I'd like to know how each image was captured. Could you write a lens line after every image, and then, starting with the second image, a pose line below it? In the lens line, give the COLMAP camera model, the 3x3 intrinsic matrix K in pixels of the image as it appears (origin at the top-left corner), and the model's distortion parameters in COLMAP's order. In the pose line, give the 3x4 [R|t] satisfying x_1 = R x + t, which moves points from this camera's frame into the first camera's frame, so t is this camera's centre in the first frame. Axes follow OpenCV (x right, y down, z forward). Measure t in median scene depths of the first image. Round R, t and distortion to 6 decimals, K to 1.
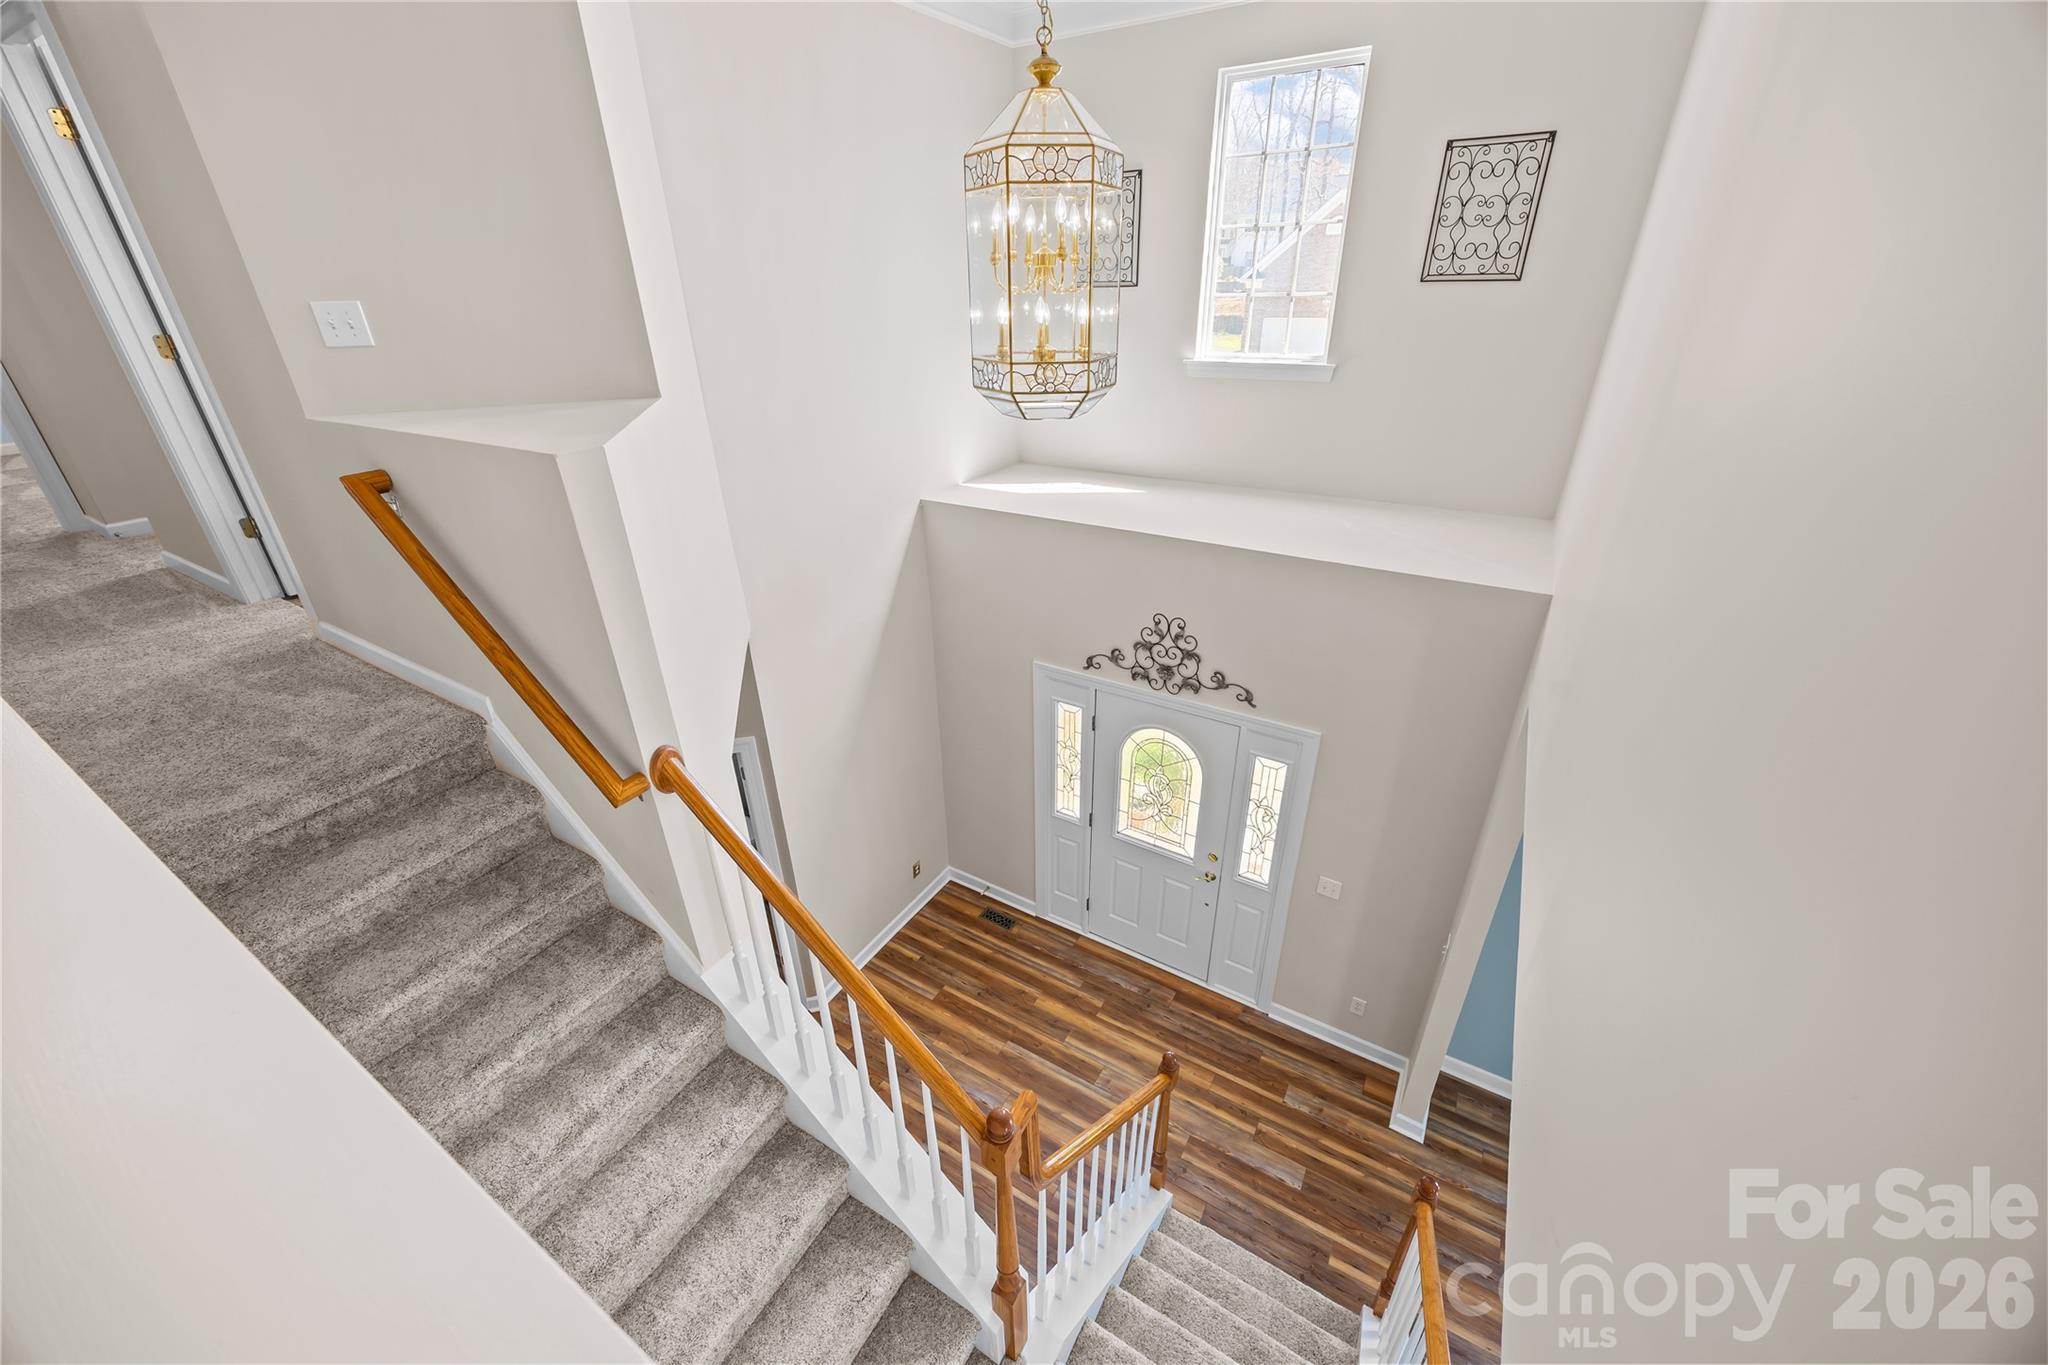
lens RADIAL K [[787.2, 0, 1021.1], [0, 787.2, 674.5], [0, 0, 1]] dist [-0.005030, -0.000066]
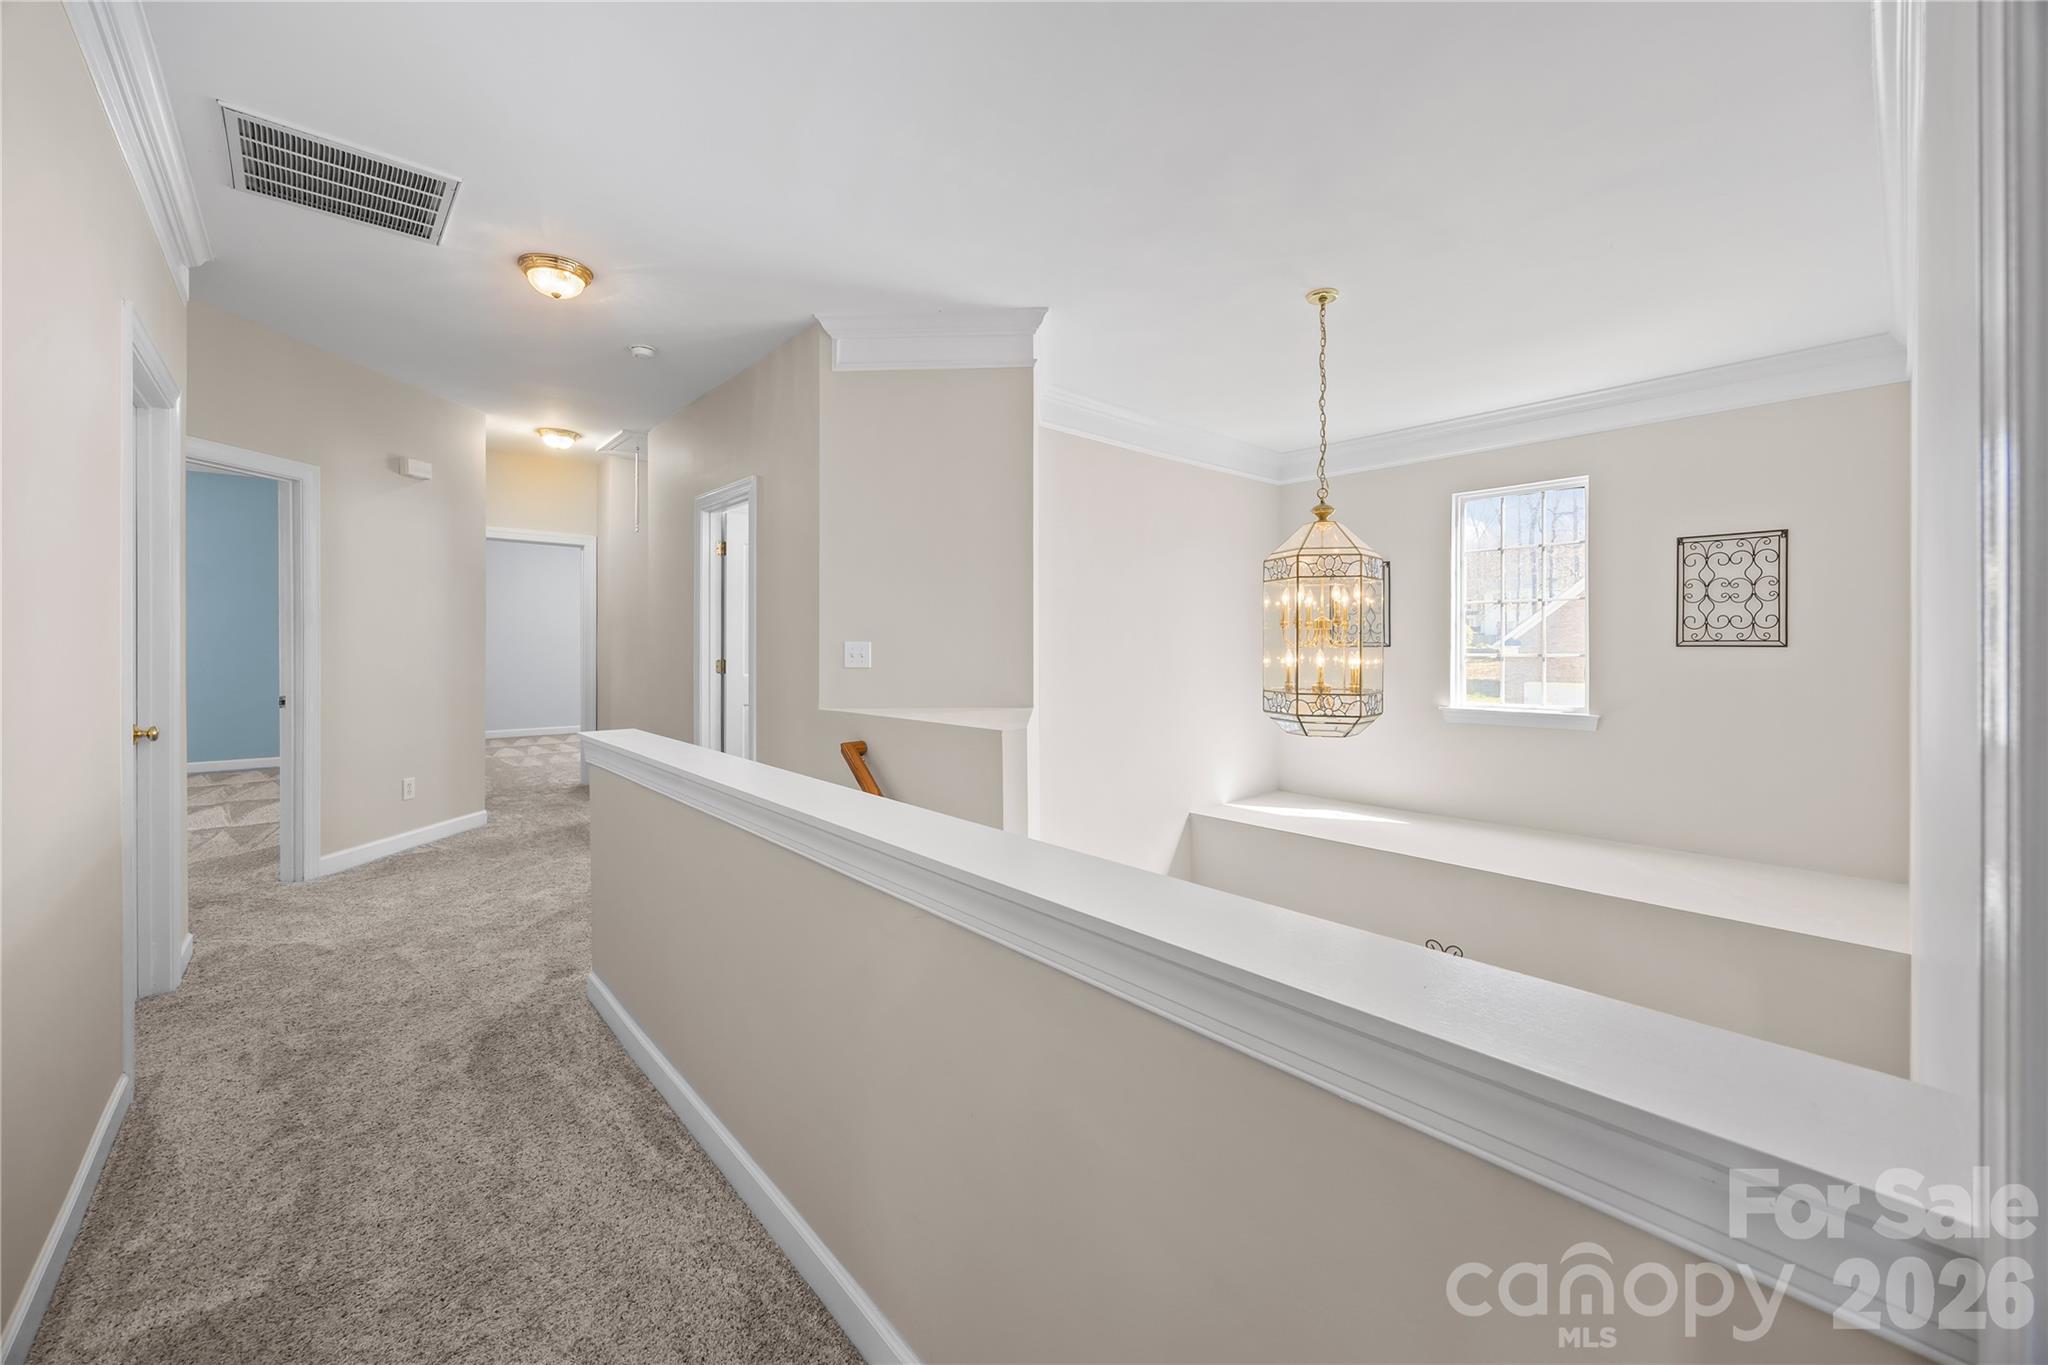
lens RADIAL K [[785.0, 0, 1018.5], [0, 785.0, 643.3], [0, 0, 1]] dist [0.001066, 0.000022]
pose [[0.955341, 0.016800, -0.295029, -0.064636], [-0.146820, 0.893423, -0.424546, 0.141314], [0.256453, 0.448902, 0.855990, -0.258447]]
